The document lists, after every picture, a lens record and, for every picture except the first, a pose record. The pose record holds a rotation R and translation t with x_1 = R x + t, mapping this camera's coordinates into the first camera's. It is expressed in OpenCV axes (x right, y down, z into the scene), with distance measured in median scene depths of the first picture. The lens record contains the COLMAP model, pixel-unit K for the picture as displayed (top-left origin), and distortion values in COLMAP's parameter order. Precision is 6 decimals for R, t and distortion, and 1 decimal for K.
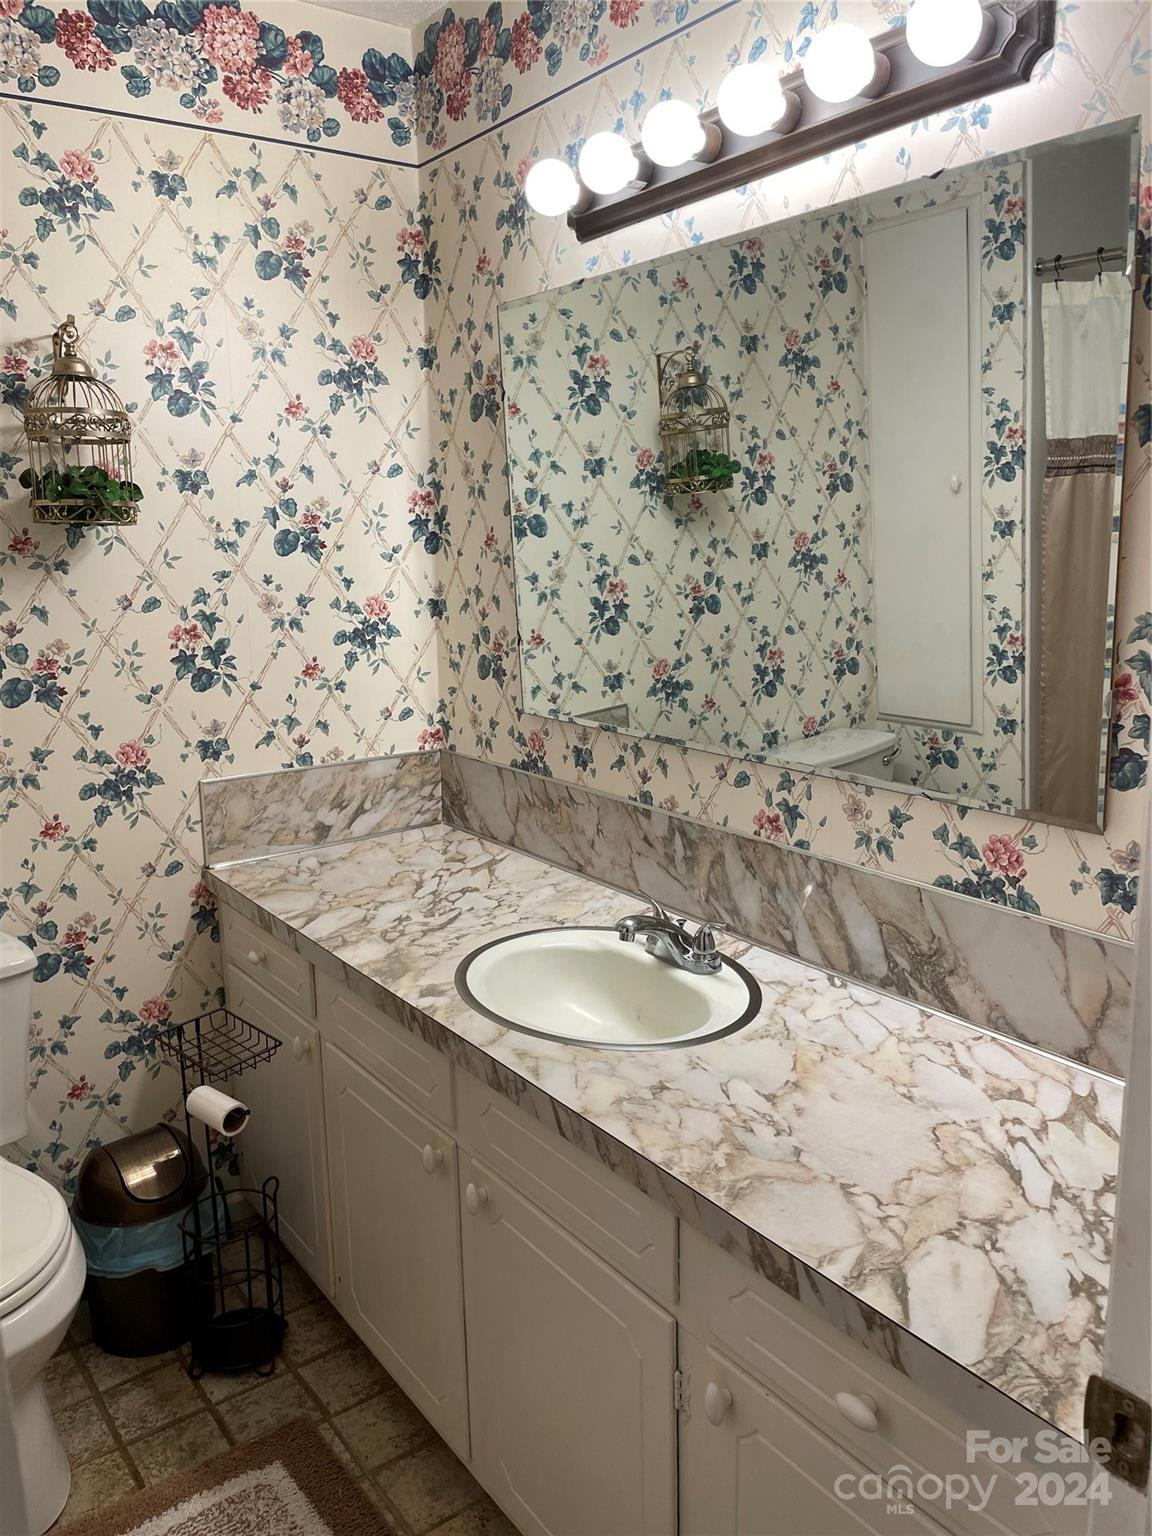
lens RADIAL K [[1148.4, 0, 576.1], [0, 1148.4, 771.7], [0, 0, 1]] dist [0.011928, -0.012732]
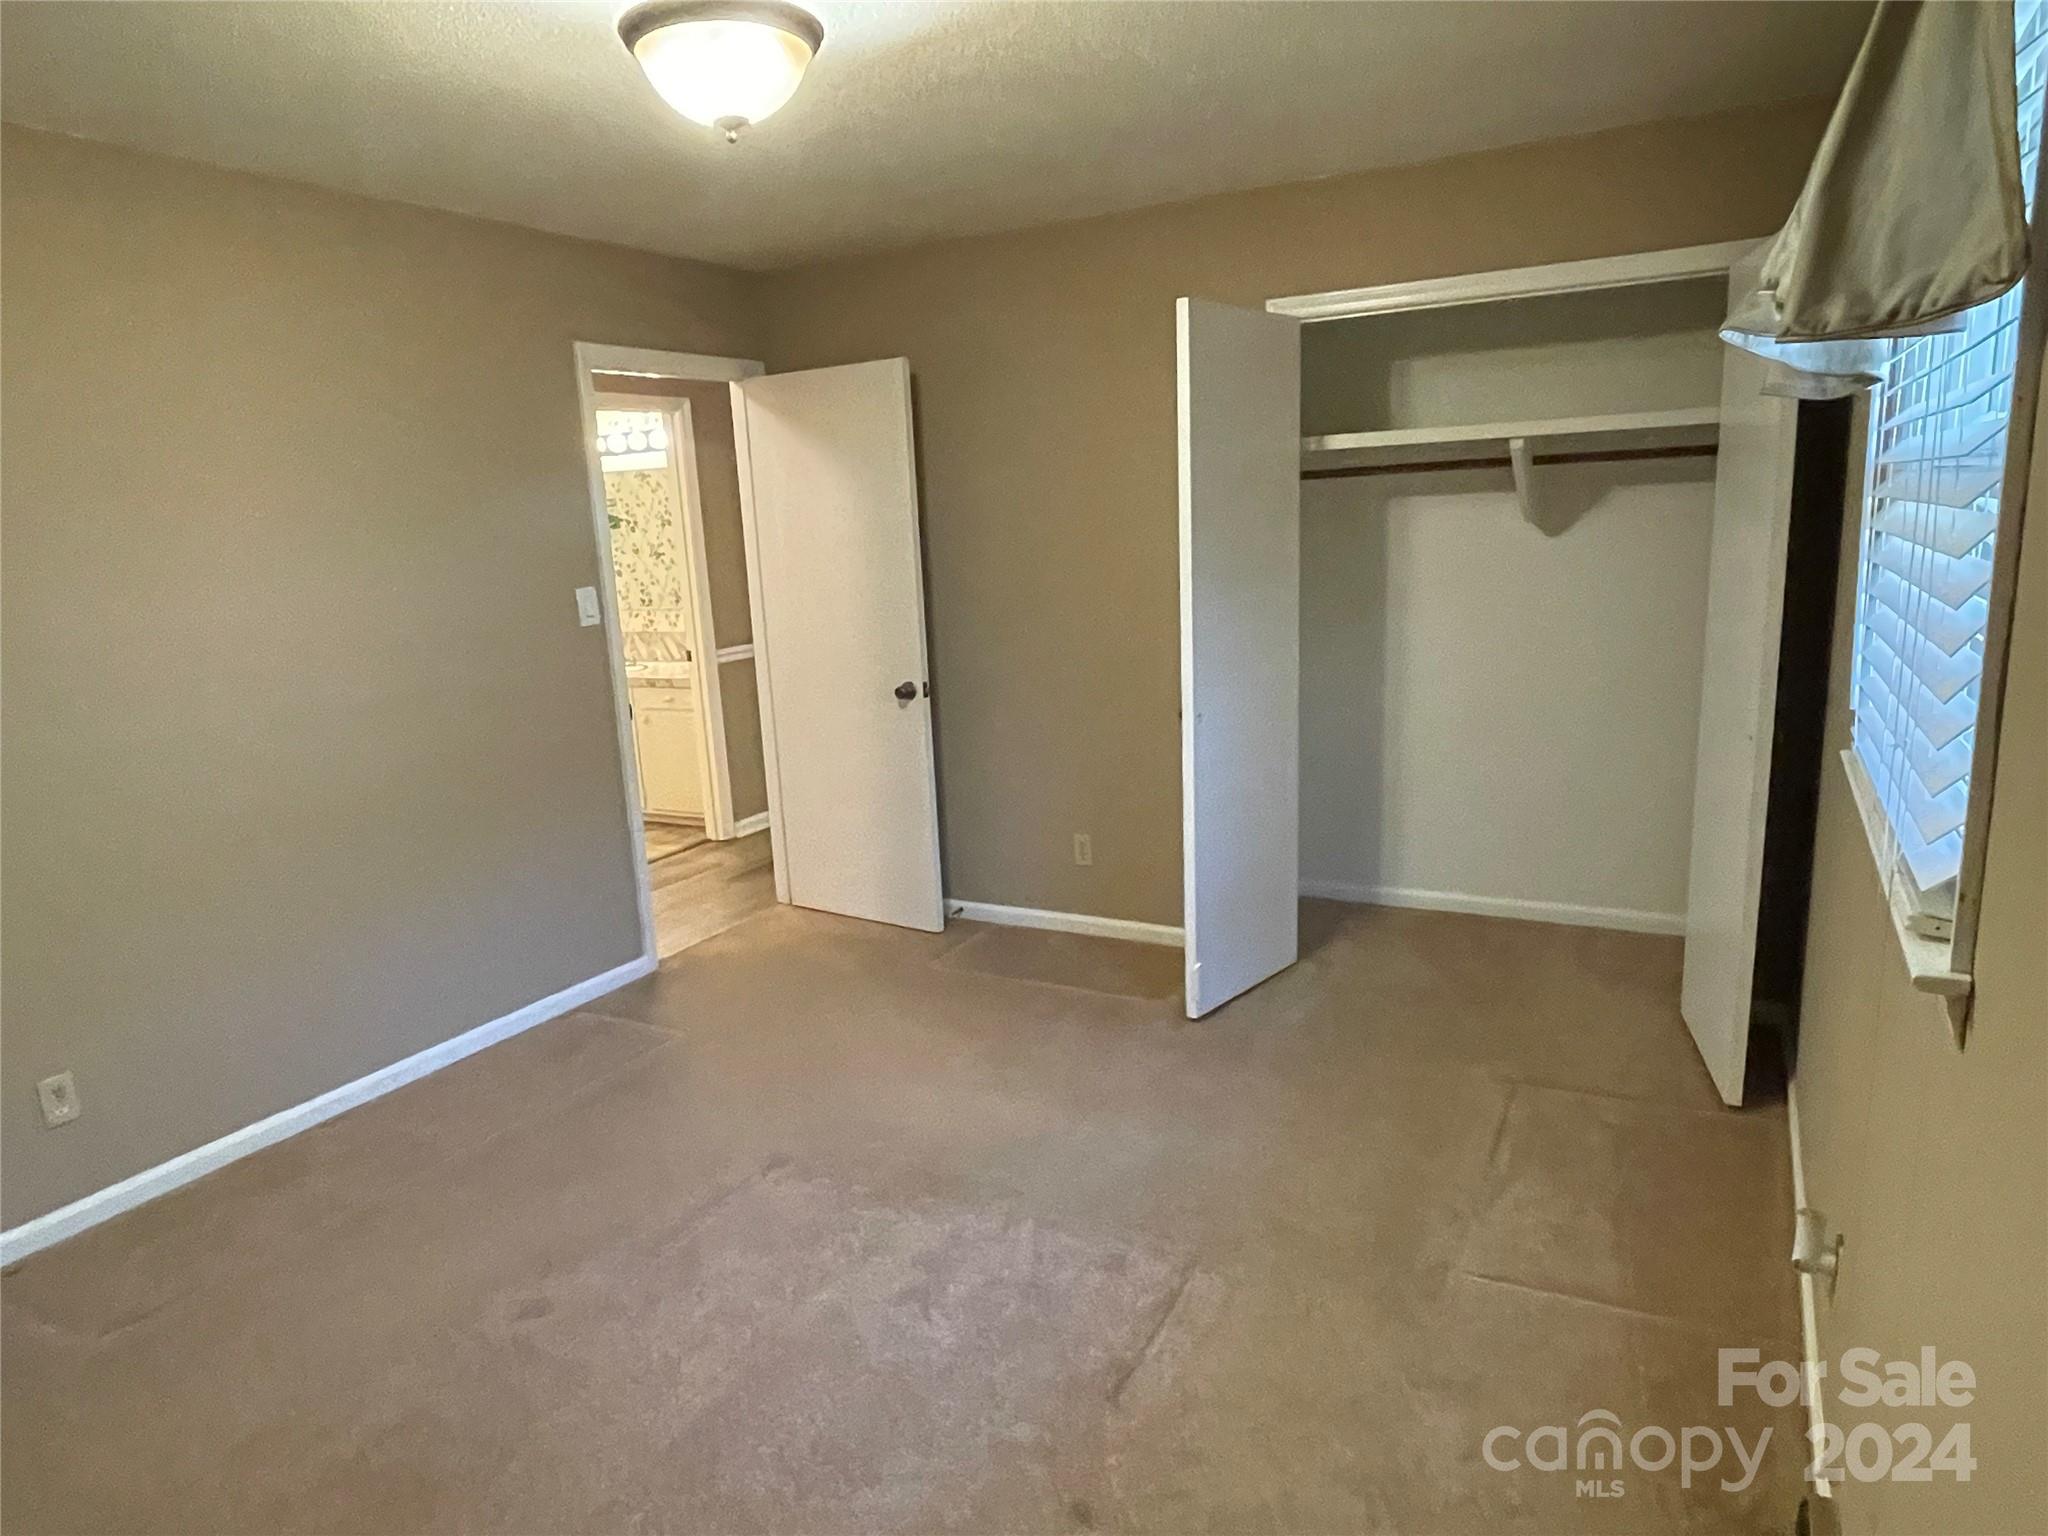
lens RADIAL K [[1275.8, 0, 1019.3], [0, 1275.8, 766.7], [0, 0, 1]] dist [-0.005749, -0.003278]
pose [[0.905939, -0.117508, 0.406775, -0.267114], [0.125812, 0.992034, 0.006375, 0.359280], [-0.404284, 0.045402, 0.913506, -1.848273]]
